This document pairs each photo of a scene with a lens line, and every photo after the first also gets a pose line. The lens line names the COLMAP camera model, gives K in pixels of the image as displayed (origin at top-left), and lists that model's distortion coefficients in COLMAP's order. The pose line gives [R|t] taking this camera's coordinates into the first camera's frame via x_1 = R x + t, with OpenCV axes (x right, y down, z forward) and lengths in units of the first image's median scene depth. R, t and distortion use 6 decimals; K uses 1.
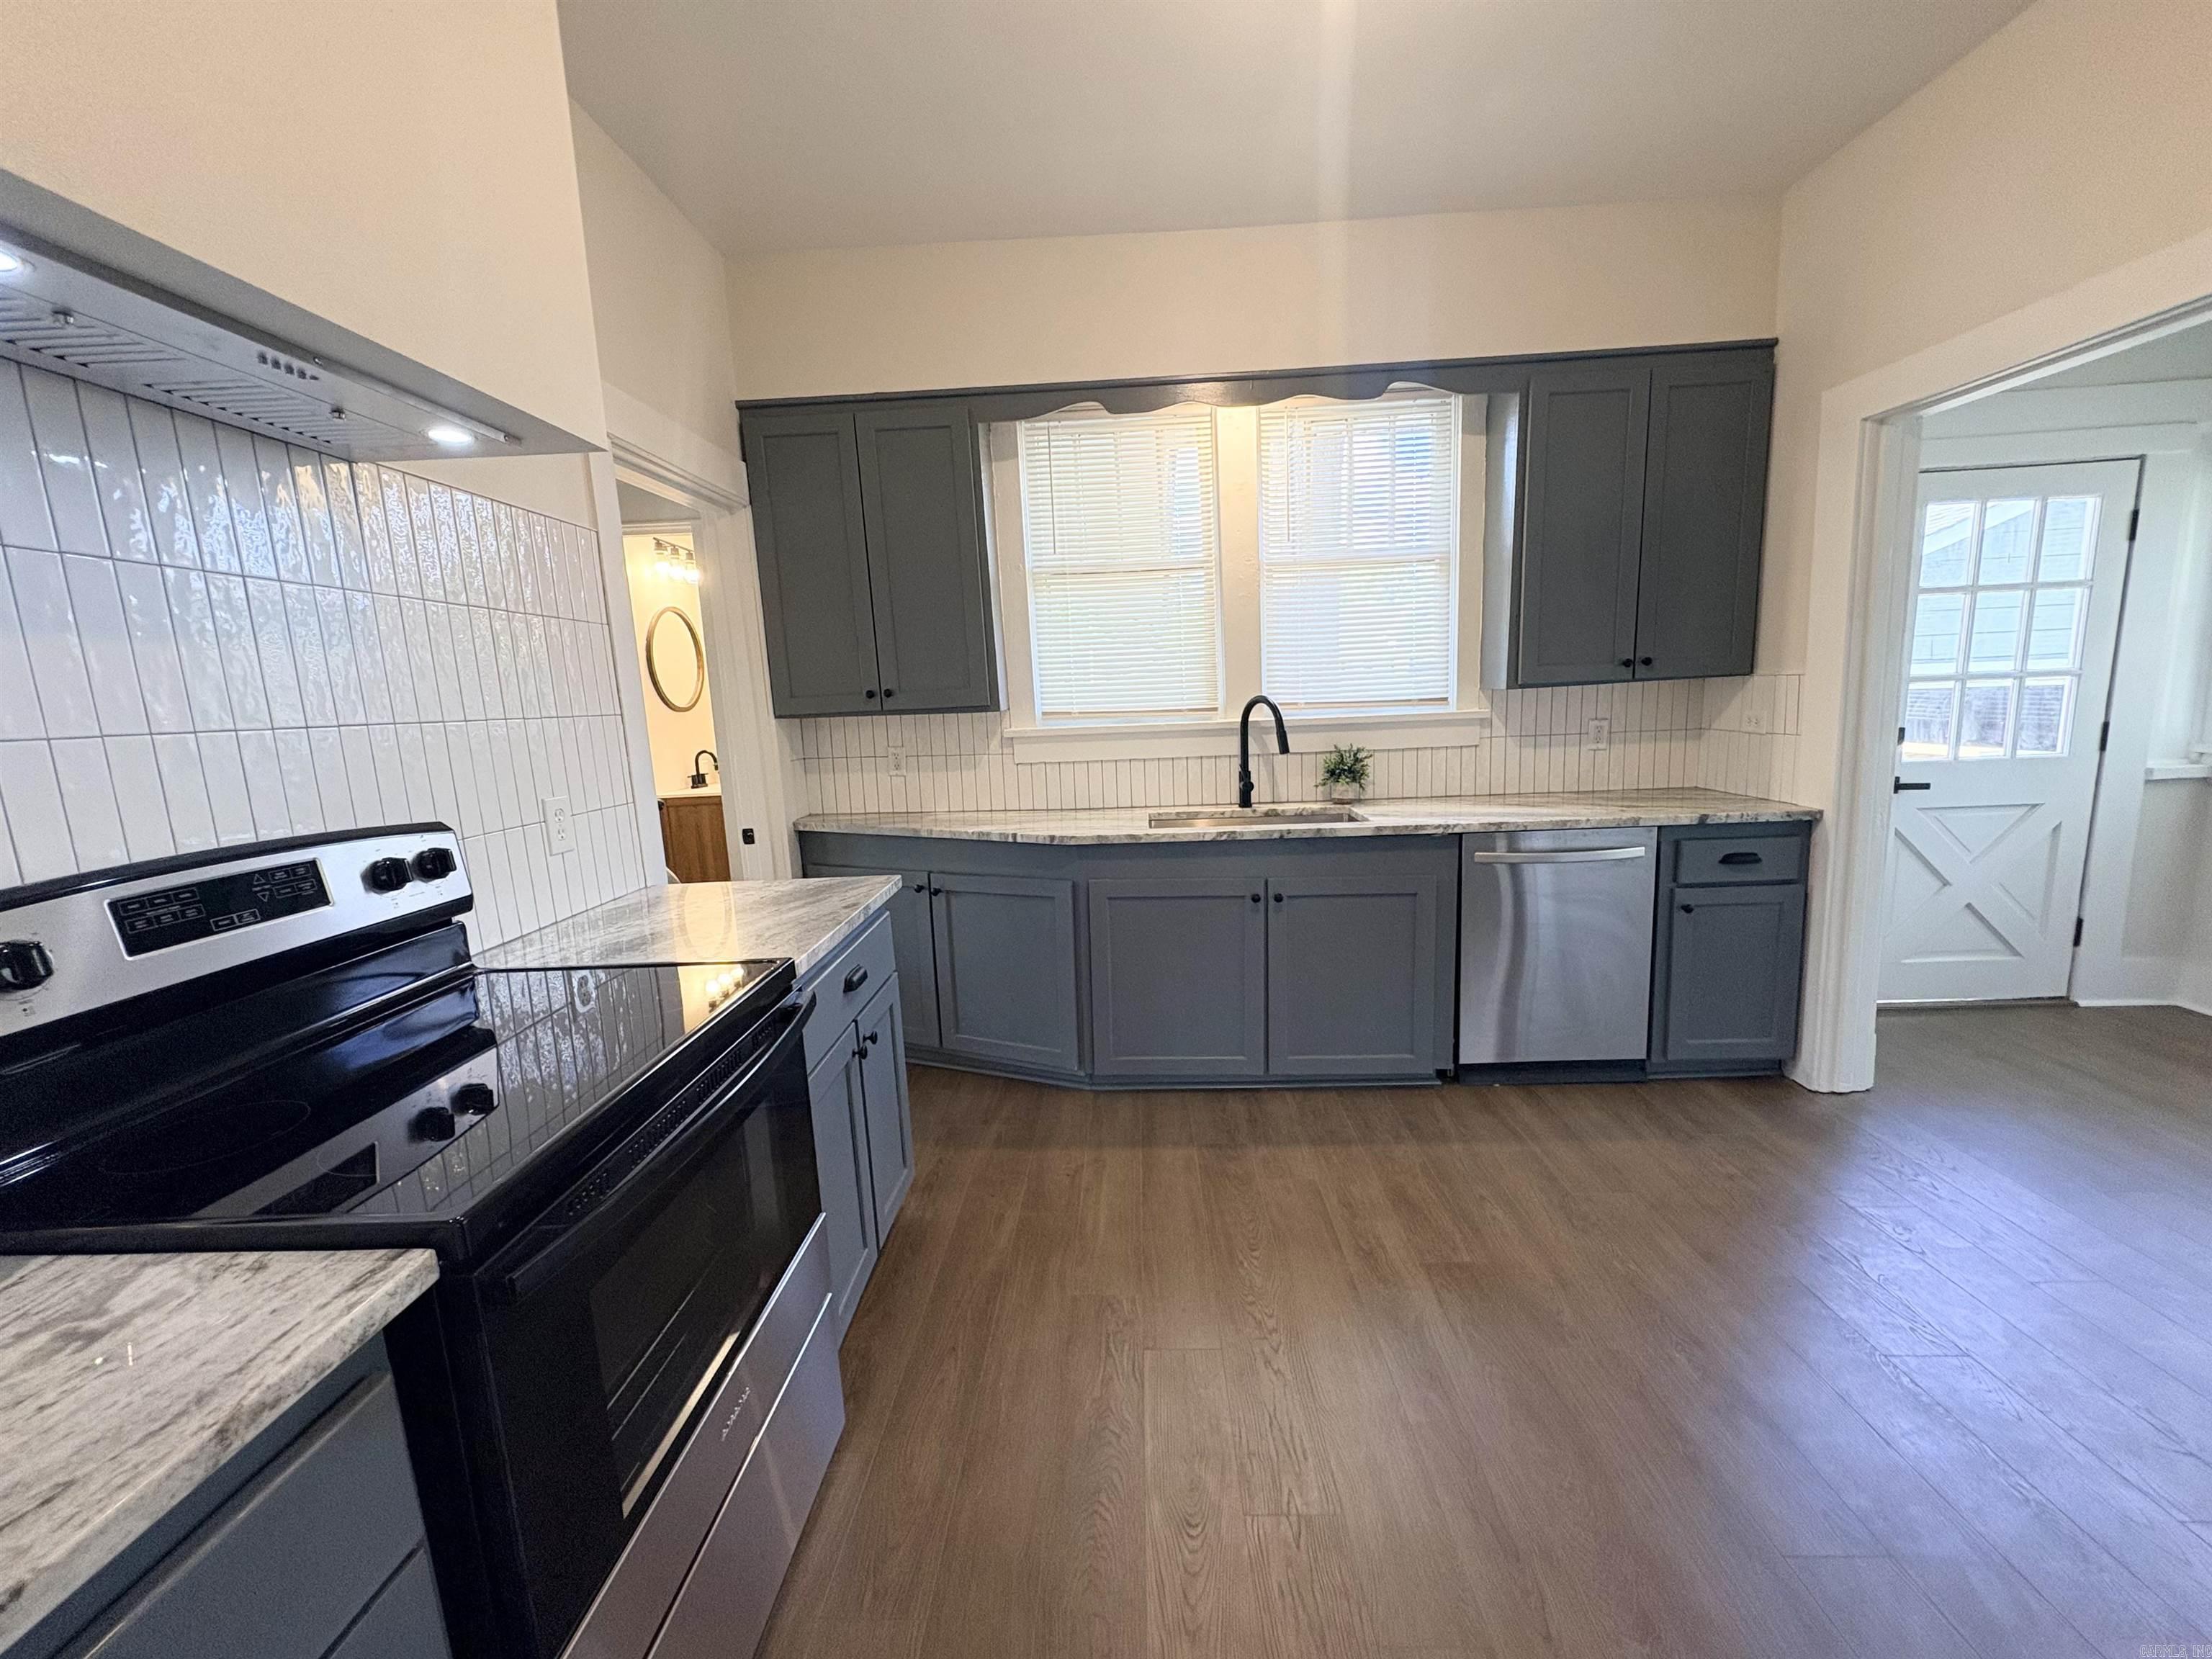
lens RADIAL K [[876.7, 0, 1100.8], [0, 876.7, 825.1], [0, 0, 1]] dist [0.001707, -0.000014]
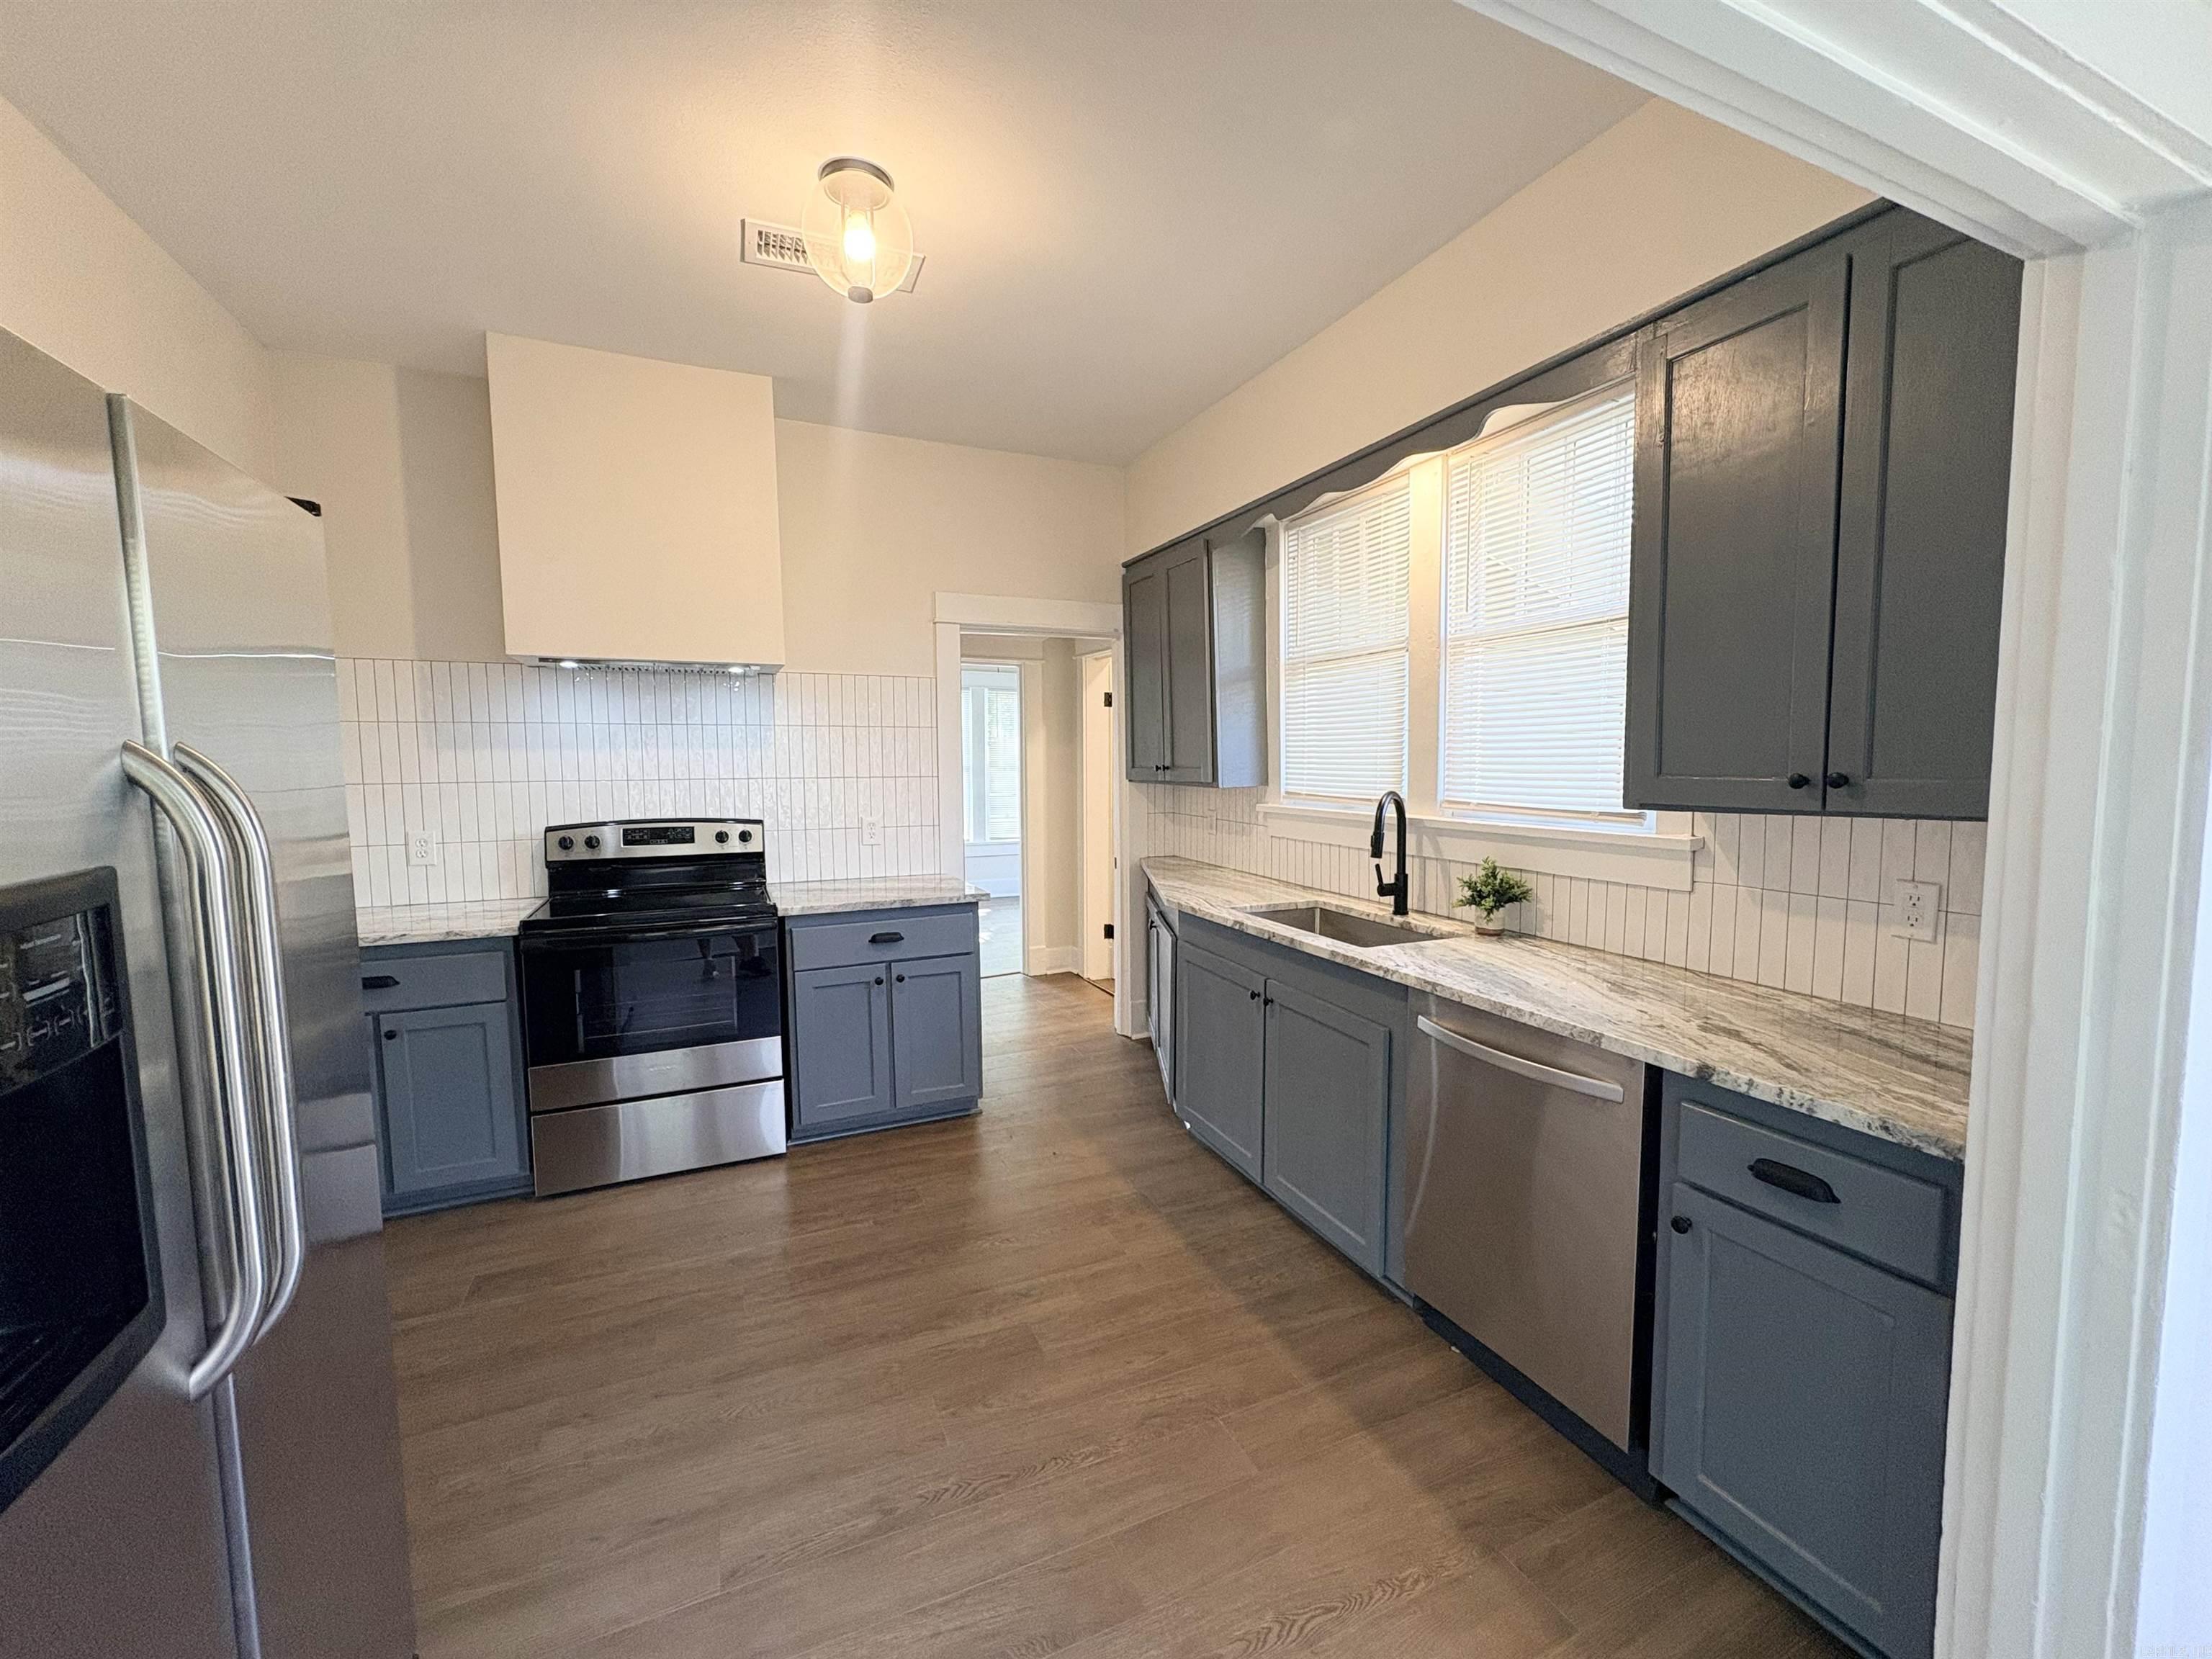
lens RADIAL K [[876.7, 0, 1099.7], [0, 876.7, 825.6], [0, 0, 1]] dist [0.001707, -0.000014]
pose [[0.442591, 0.107412, -0.890267, 0.976604], [-0.146486, 0.988124, 0.046394, -0.127636], [0.884678, 0.109879, 0.453069, 0.390905]]
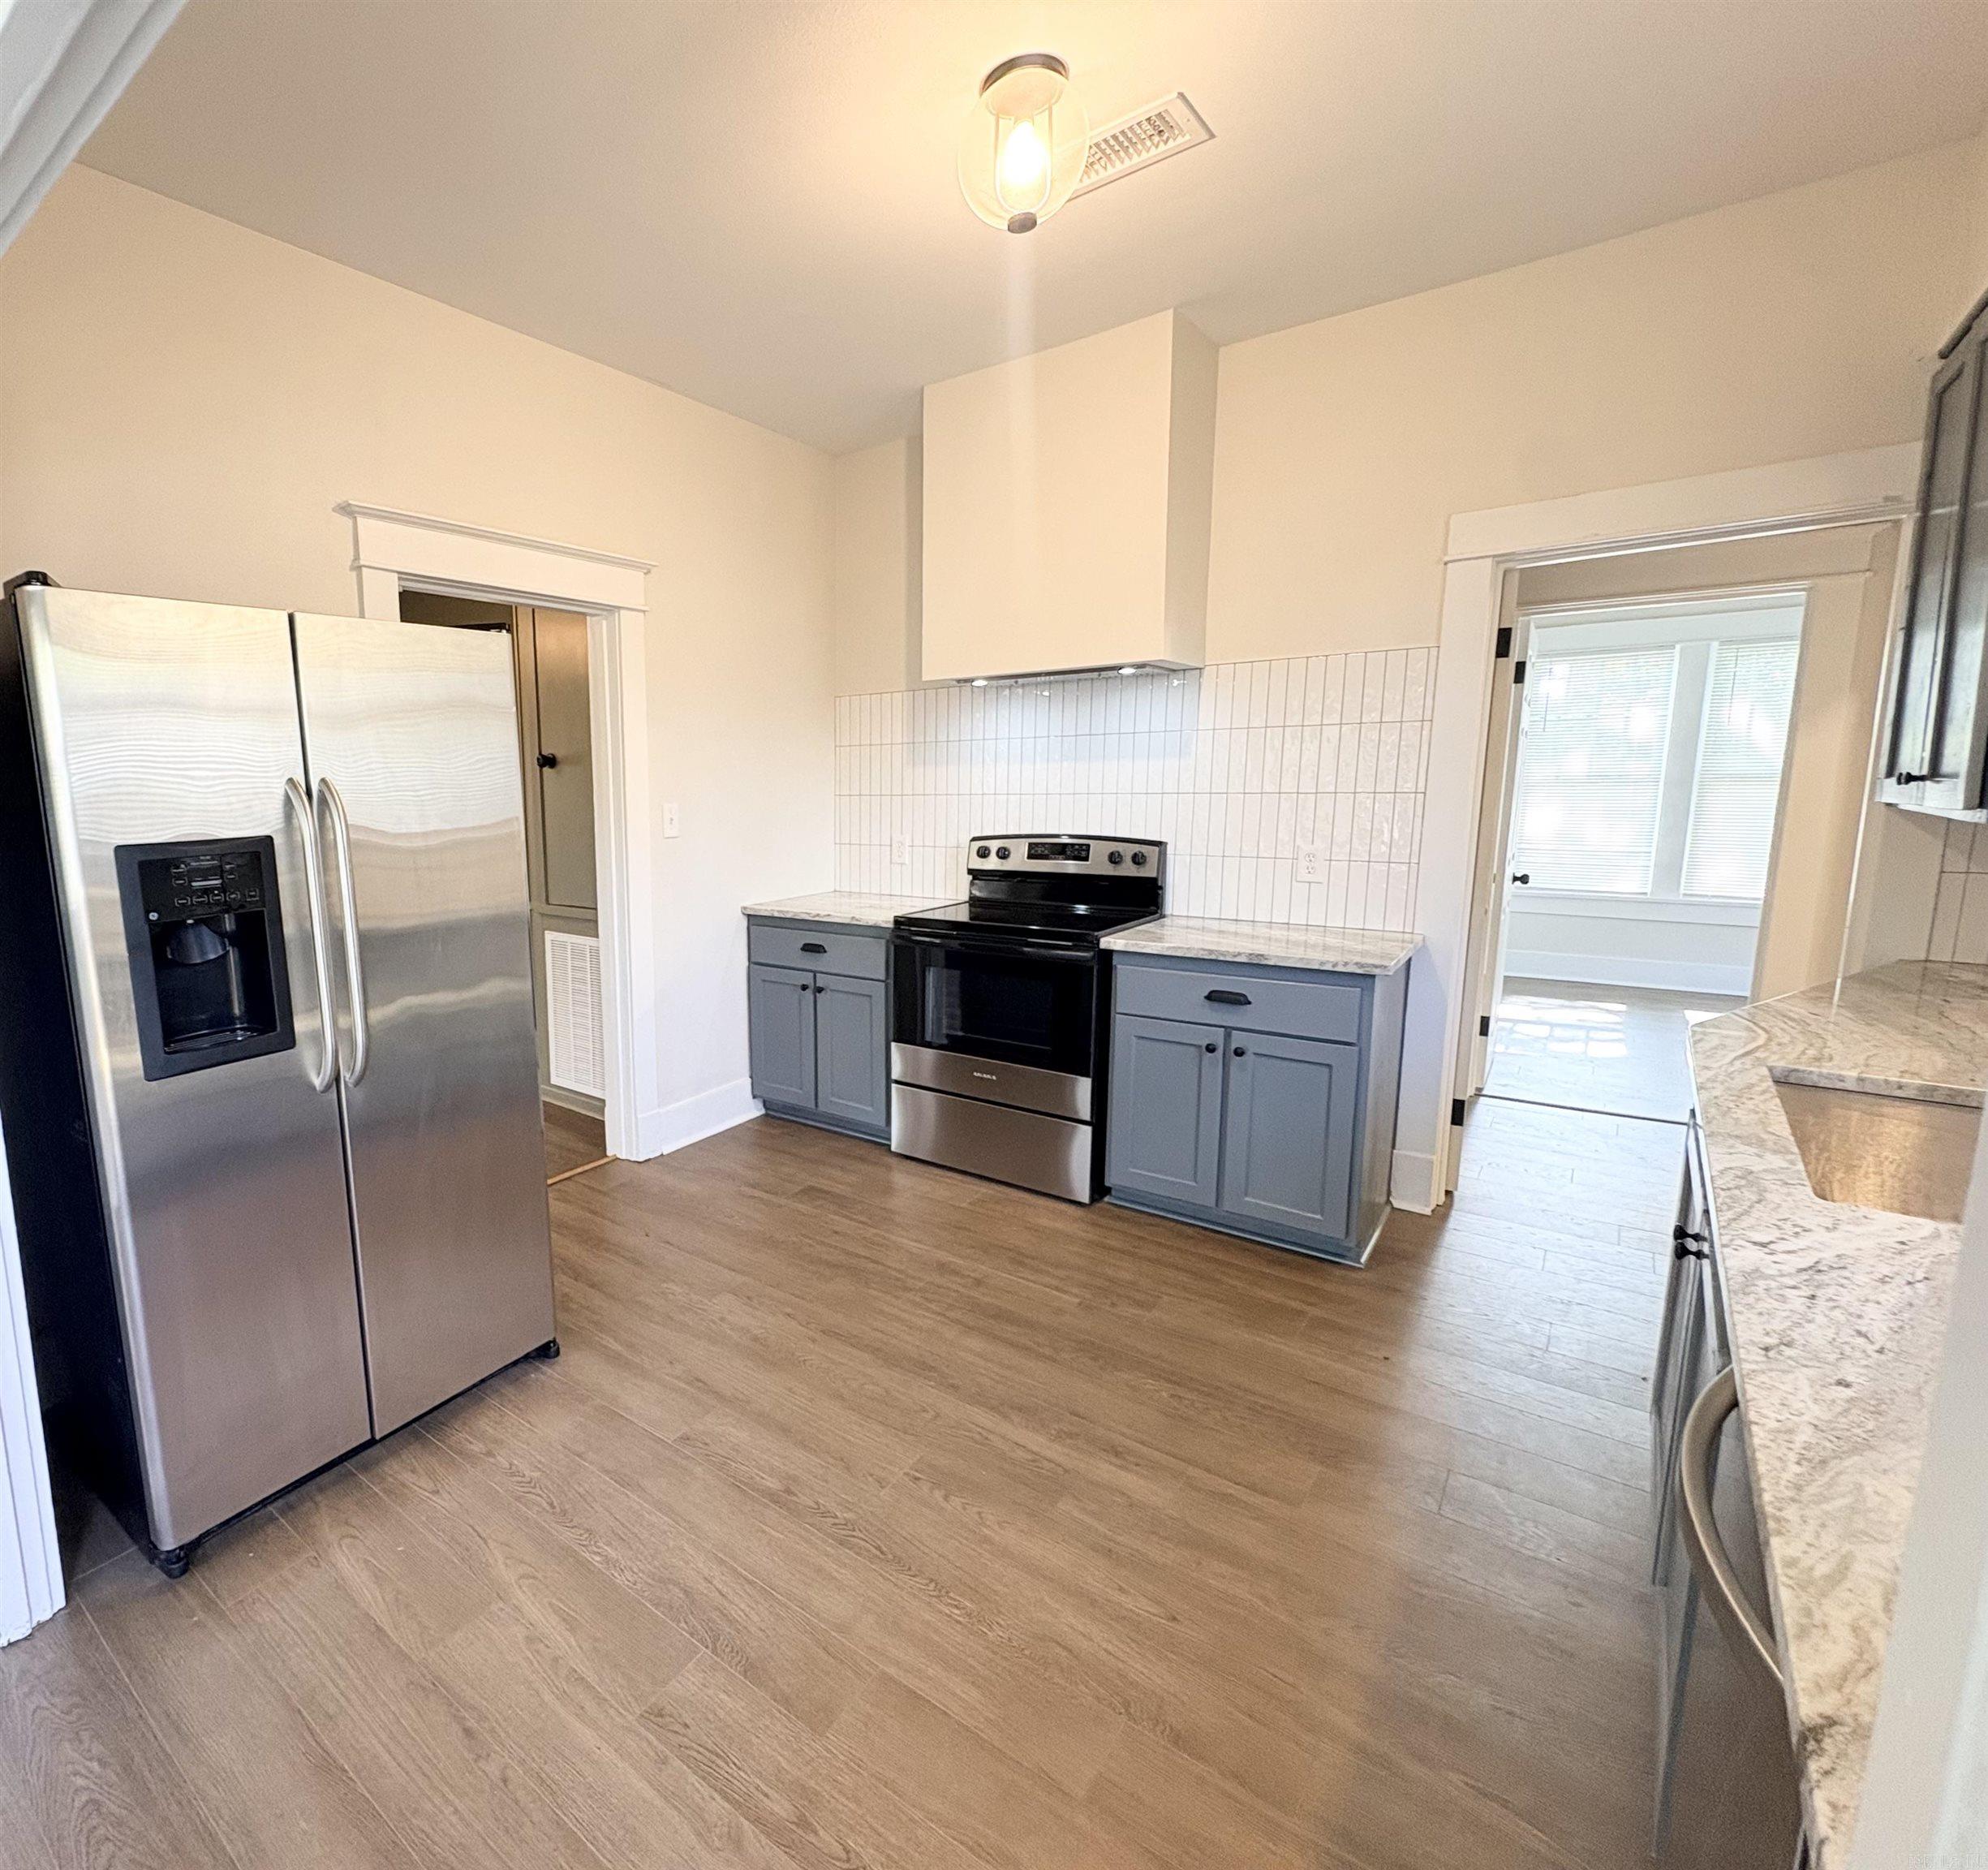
lens RADIAL K [[1143.4, 0, 992.9], [0, 1143.4, 948.3], [0, 0, 1]] dist [-0.002945, 0.000792]
pose [[-0.622501, 0.165447, -0.764931, 0.888034], [-0.073717, 0.960658, 0.267772, -0.251758], [0.779139, 0.223077, -0.585814, 1.279061]]
